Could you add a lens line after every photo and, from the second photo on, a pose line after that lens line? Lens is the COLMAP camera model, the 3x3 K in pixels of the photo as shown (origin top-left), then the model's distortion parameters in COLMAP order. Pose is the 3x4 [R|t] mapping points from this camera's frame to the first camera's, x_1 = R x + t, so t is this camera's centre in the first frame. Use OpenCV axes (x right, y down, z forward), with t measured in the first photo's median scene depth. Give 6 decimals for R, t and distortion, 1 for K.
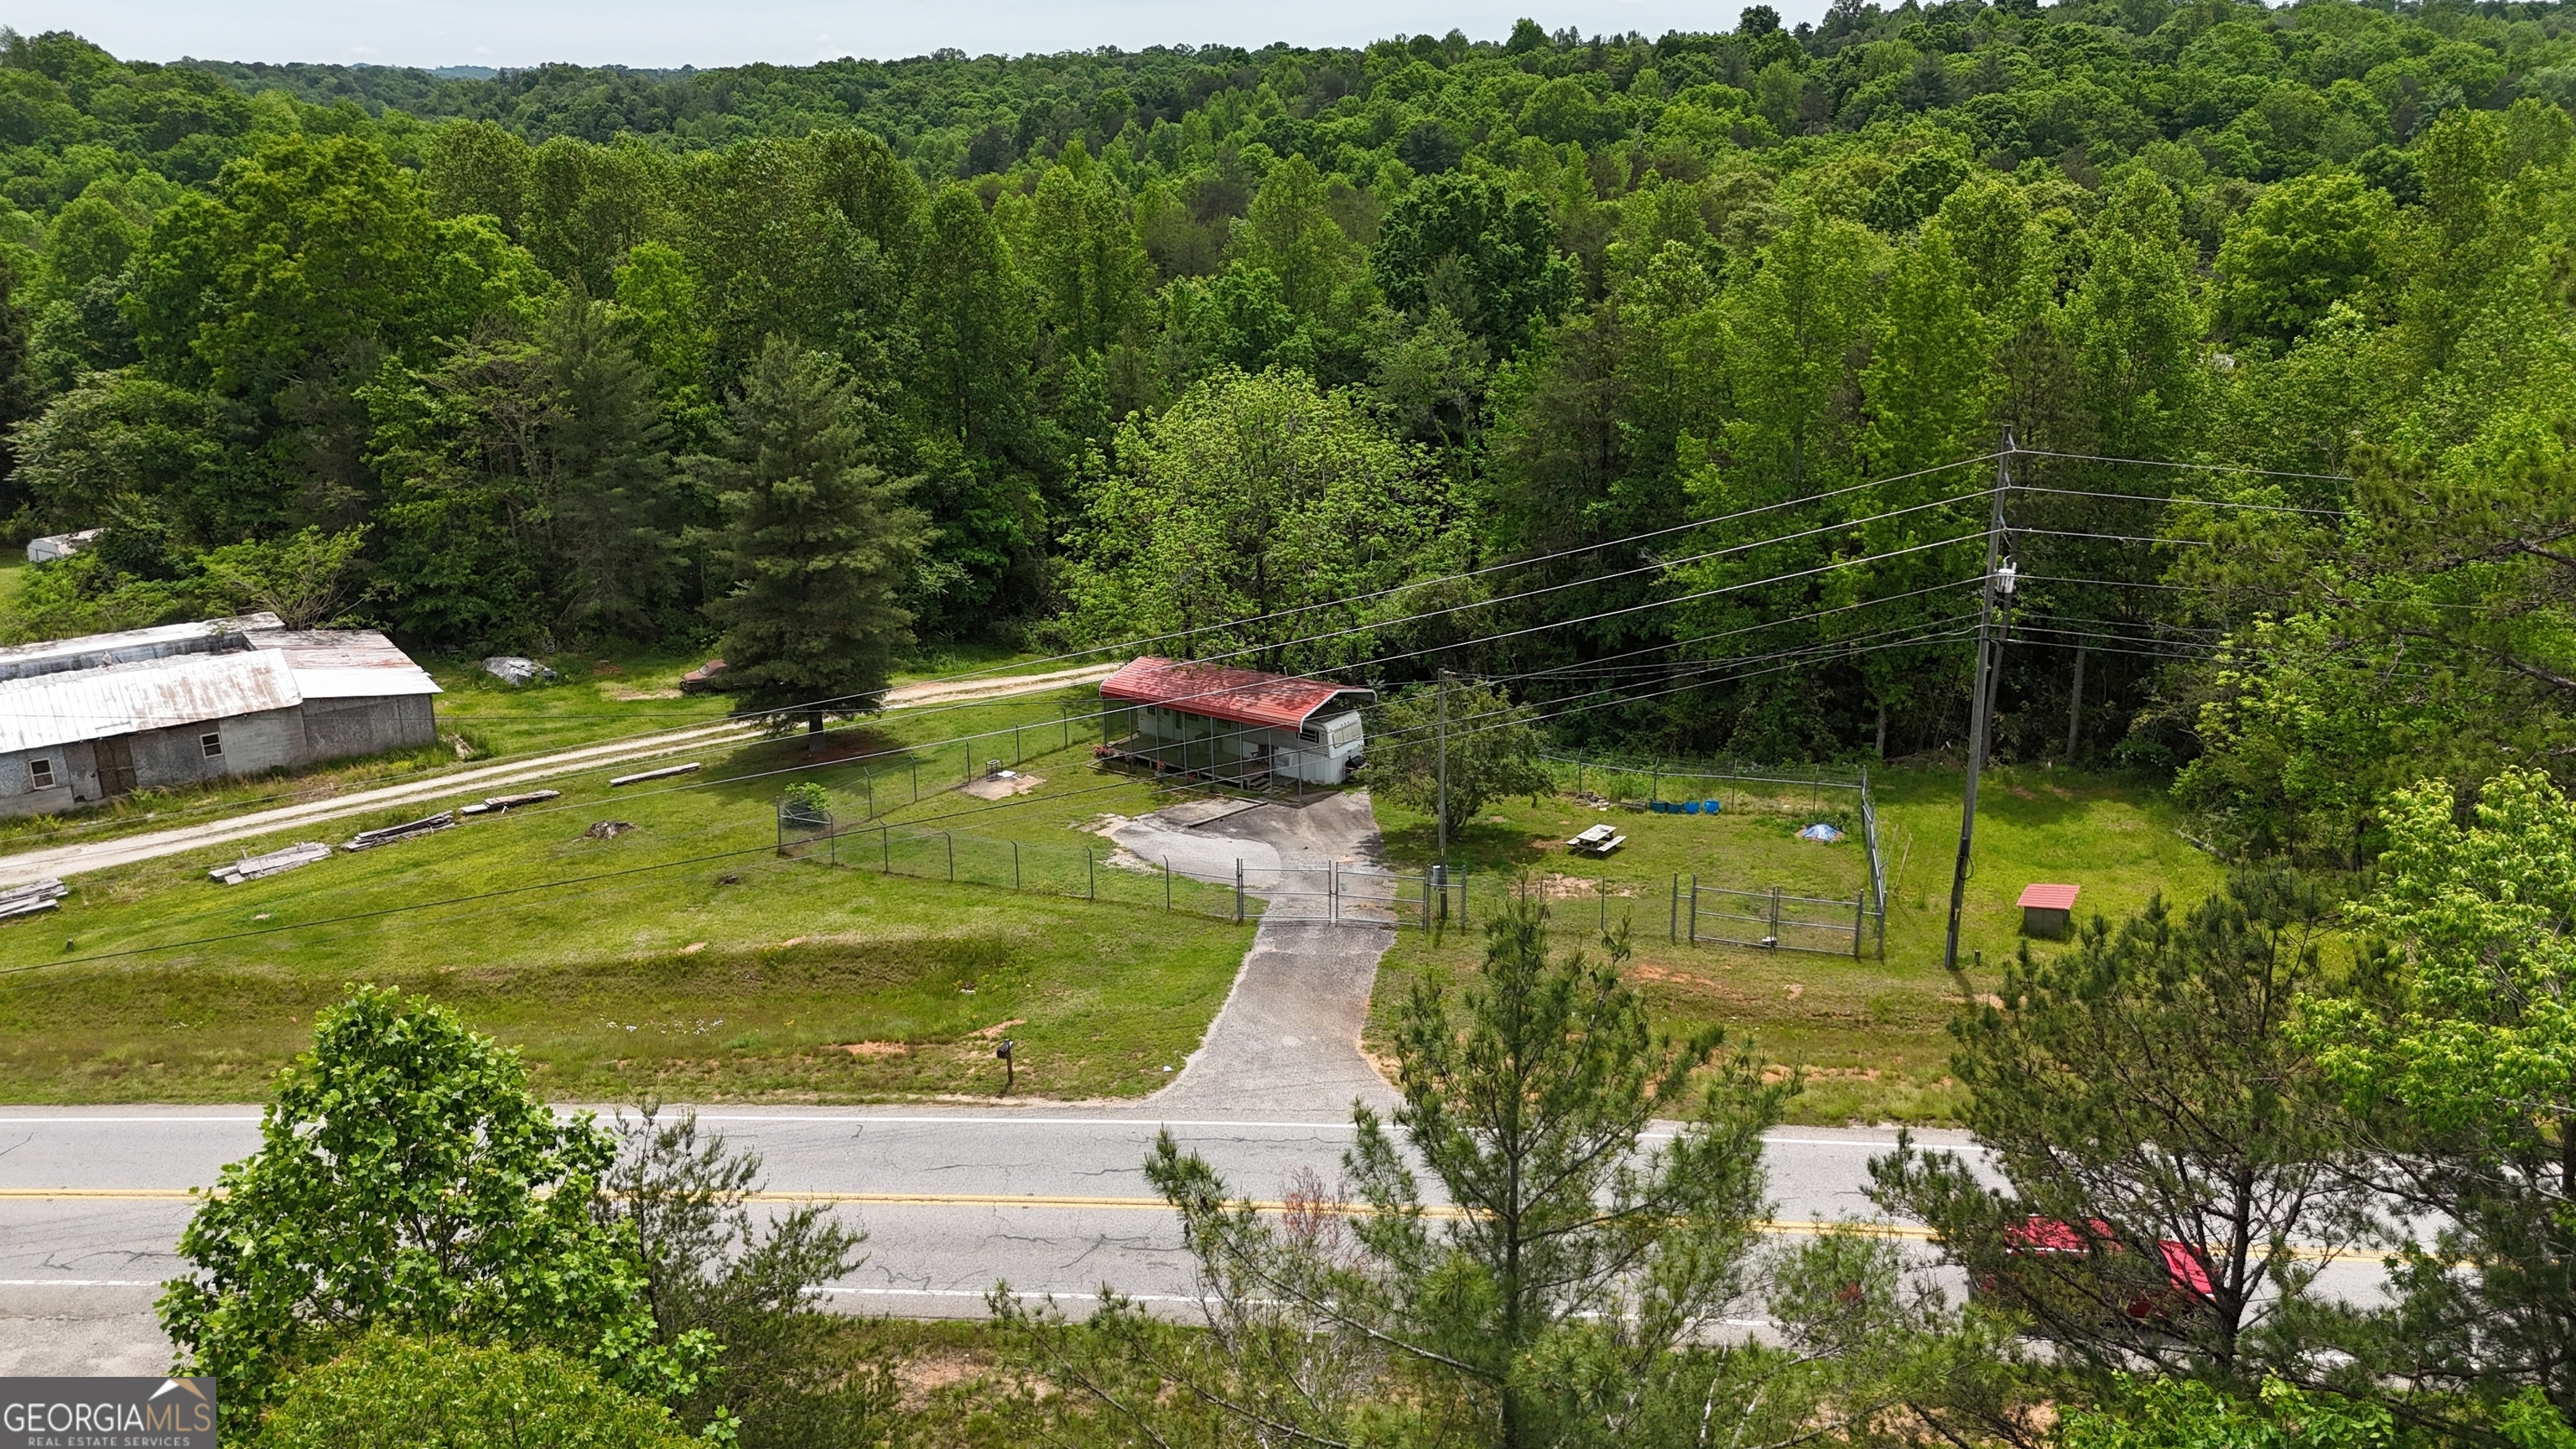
lens RADIAL K [[1948.5, 0, 1302.5], [0, 1948.5, 728.2], [0, 0, 1]] dist [0.066043, -0.073118]
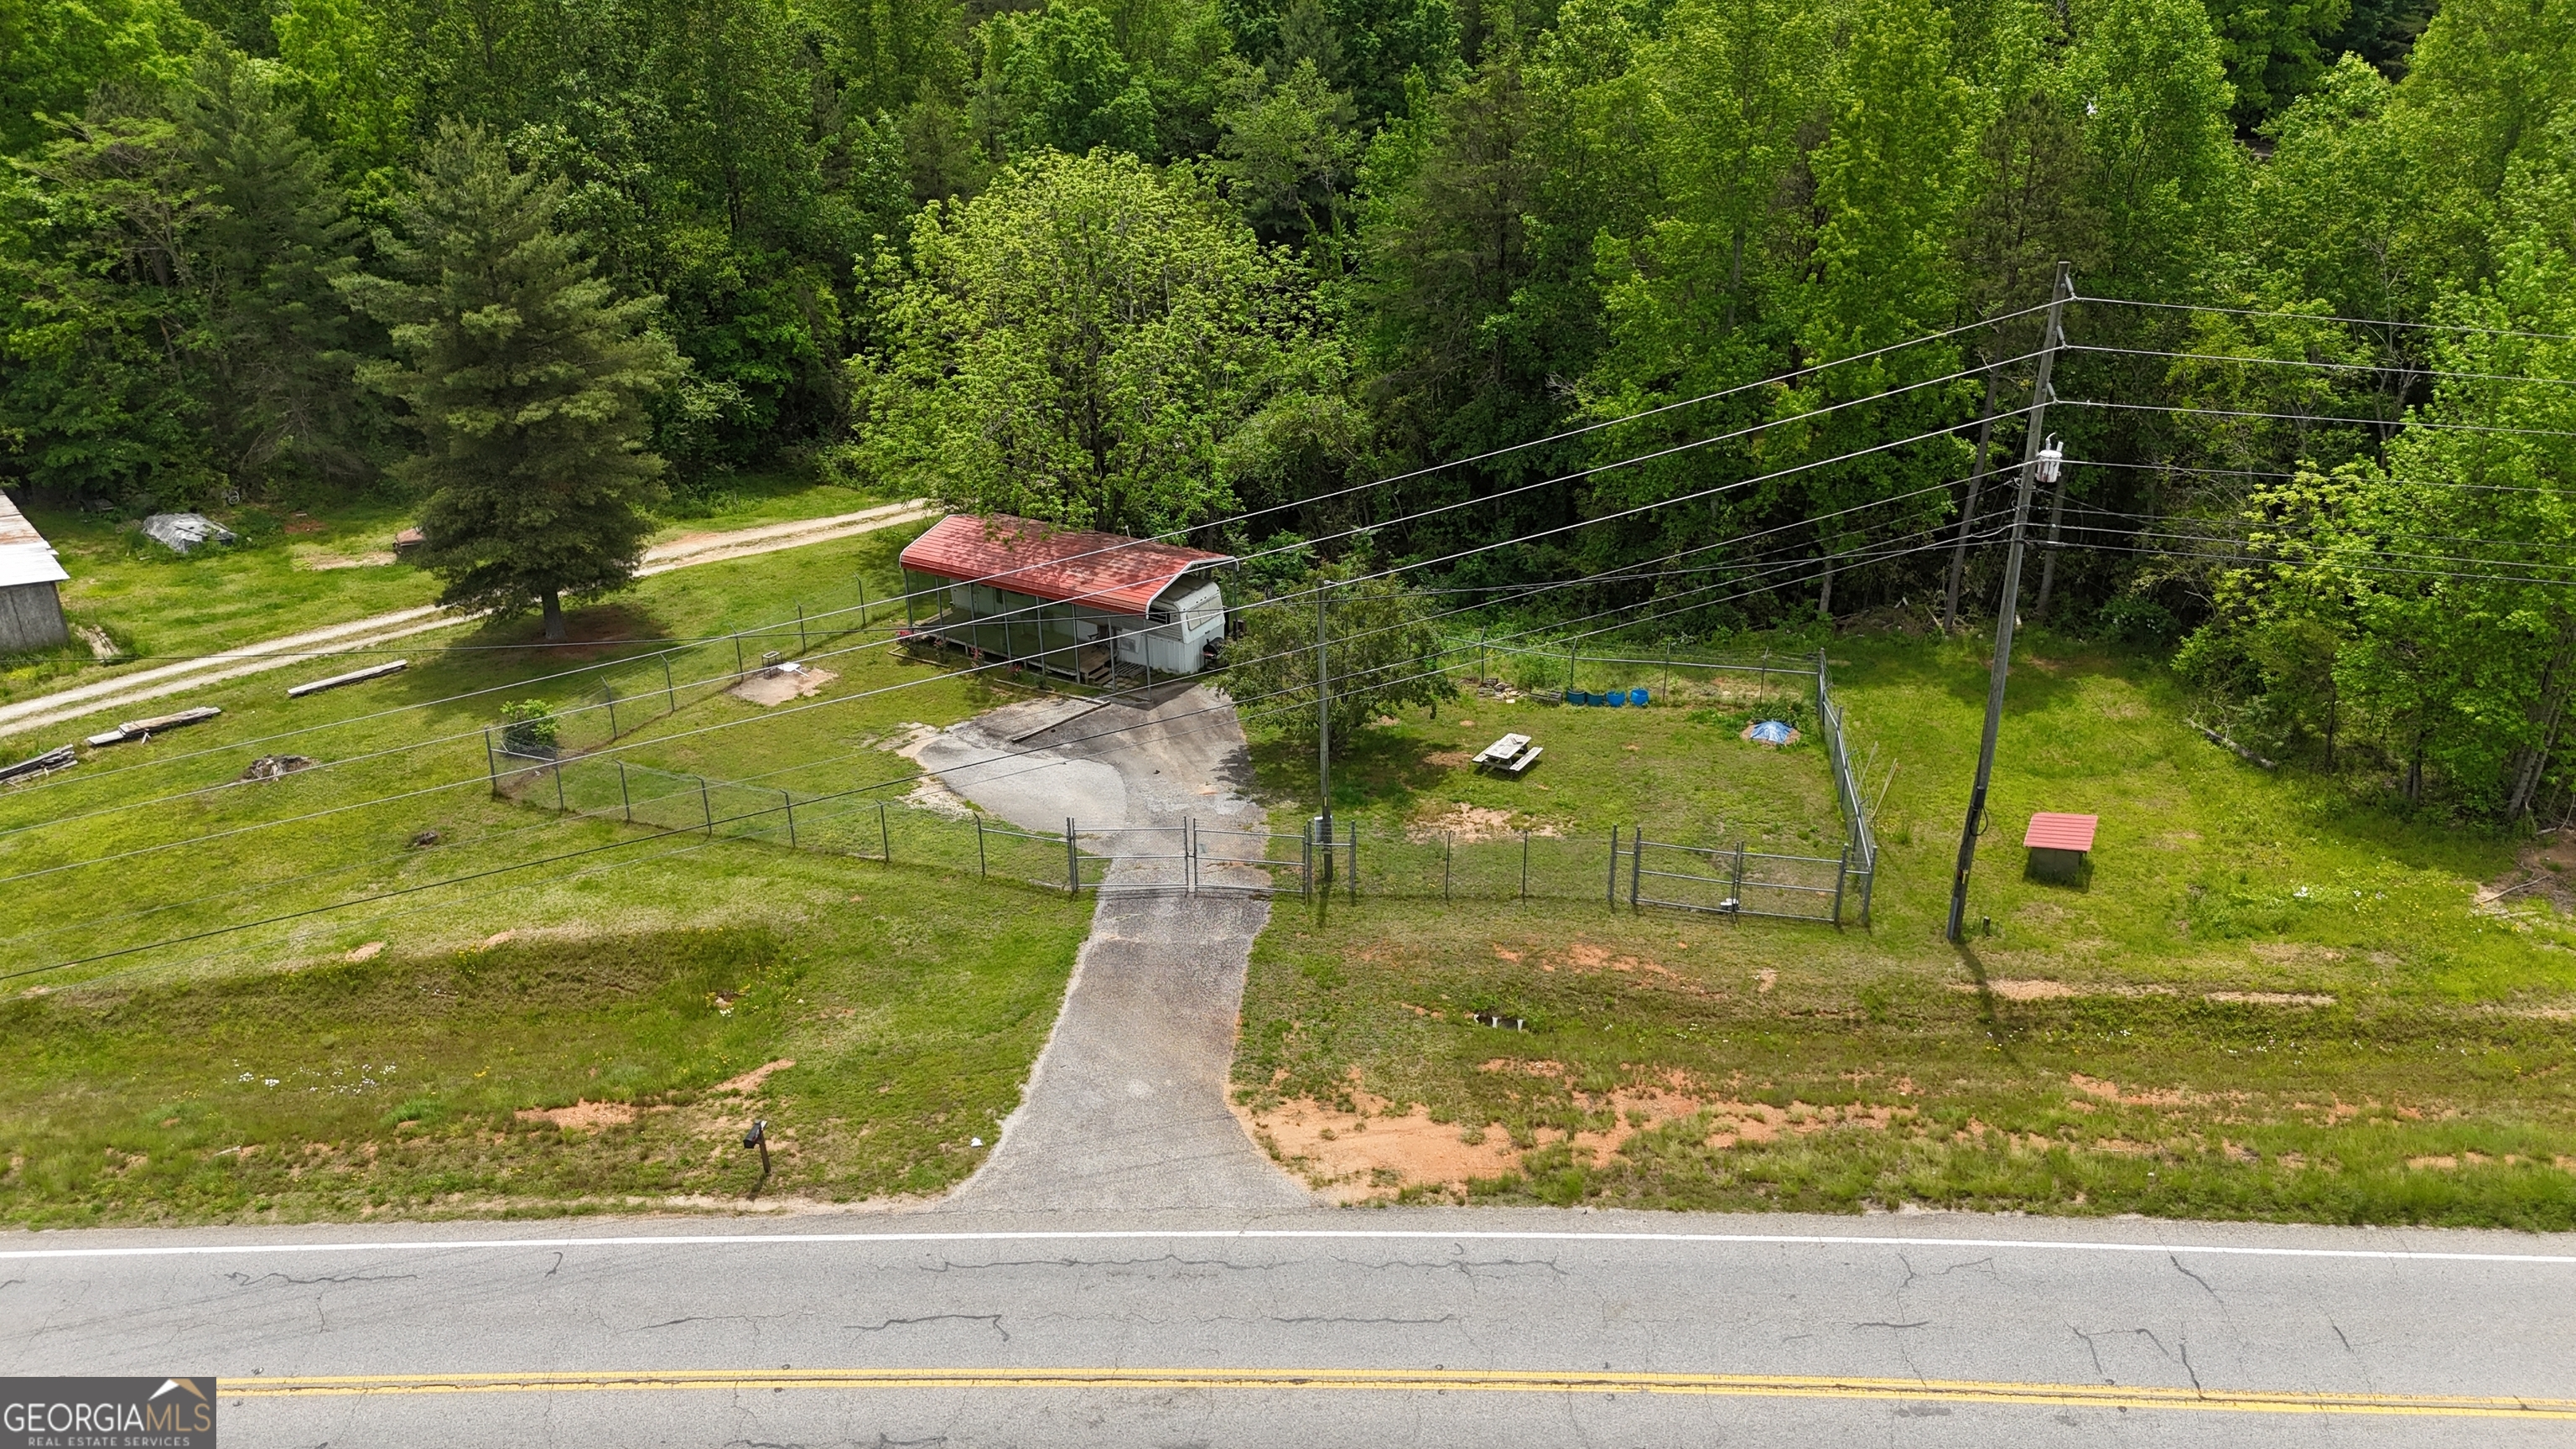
lens RADIAL K [[1948.5, 0, 1301.4], [0, 1948.5, 734.5], [0, 0, 1]] dist [0.066043, -0.073118]
pose [[0.997279, -0.030369, 0.067174, 0.007621], [0.021087, 0.990647, 0.134813, -0.058113], [-0.070640, -0.133029, 0.988592, 0.175113]]
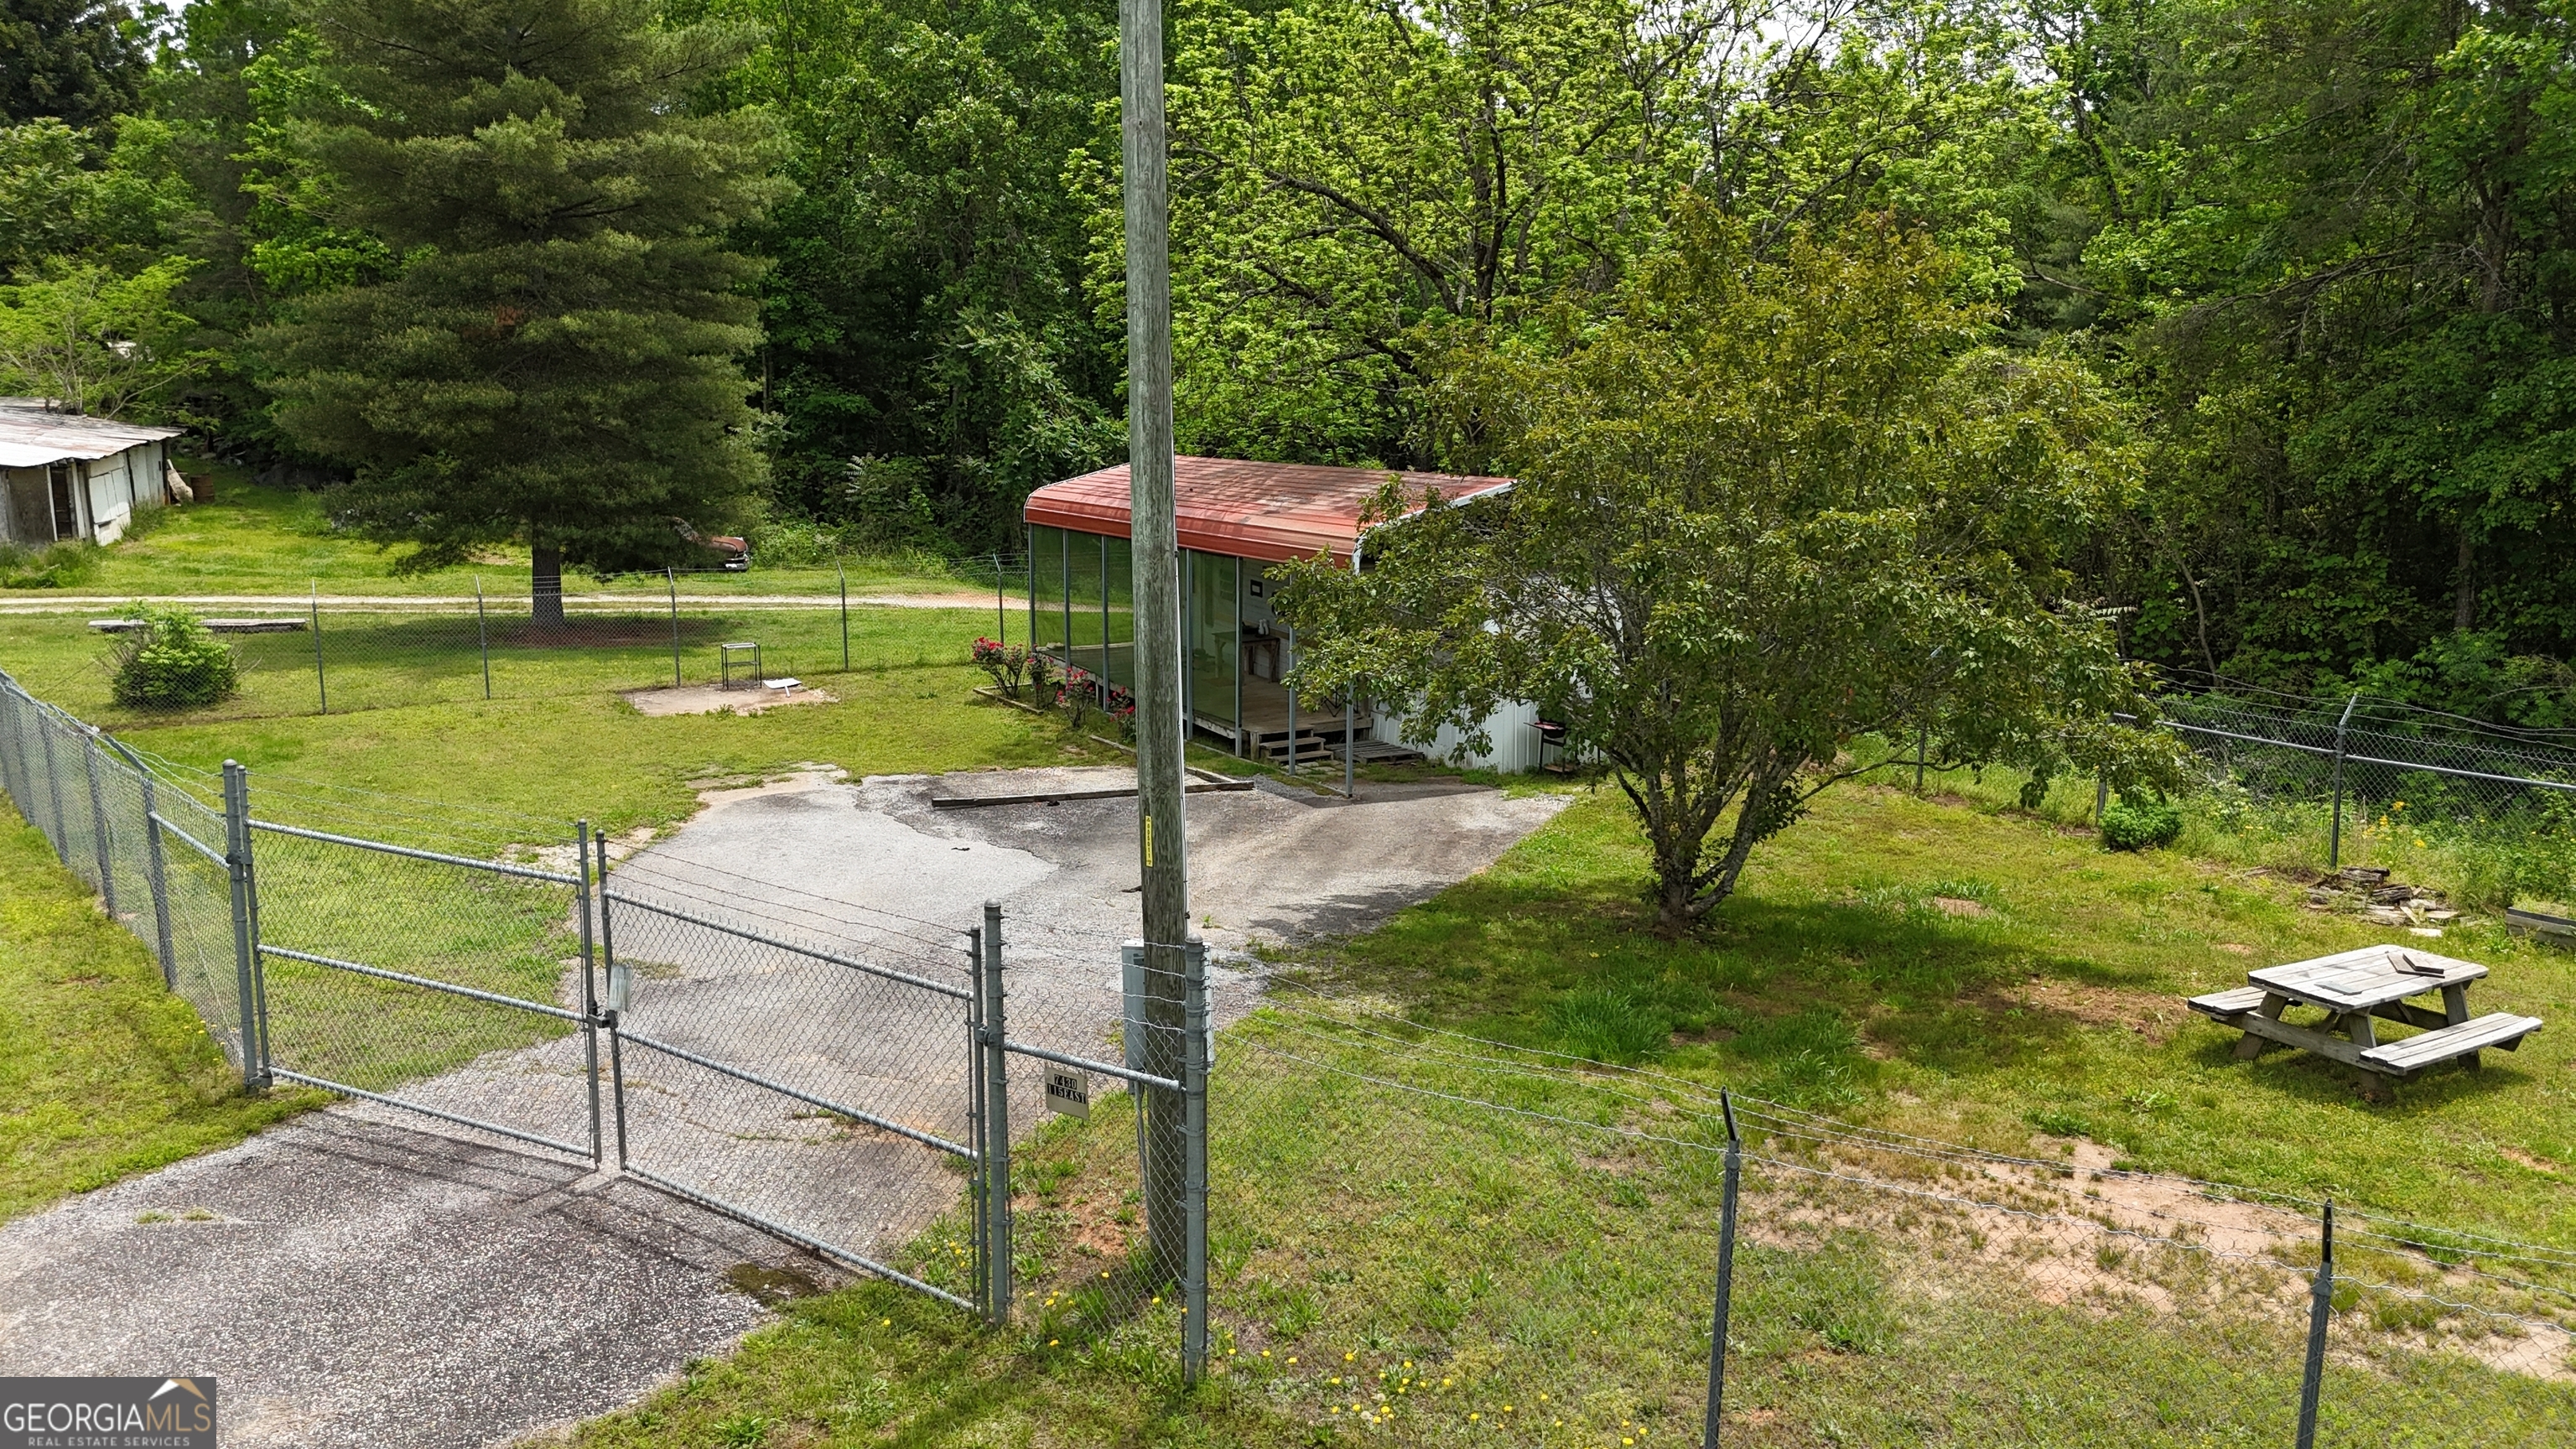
lens RADIAL K [[1948.5, 0, 1279.4], [0, 1948.5, 719.4], [0, 0, 1]] dist [0.066043, -0.073118]
pose [[0.918902, 0.093257, -0.383305, 0.112607], [-0.131113, 0.988617, -0.073793, 0.052028], [0.372060, 0.118064, 0.920669, 0.704070]]
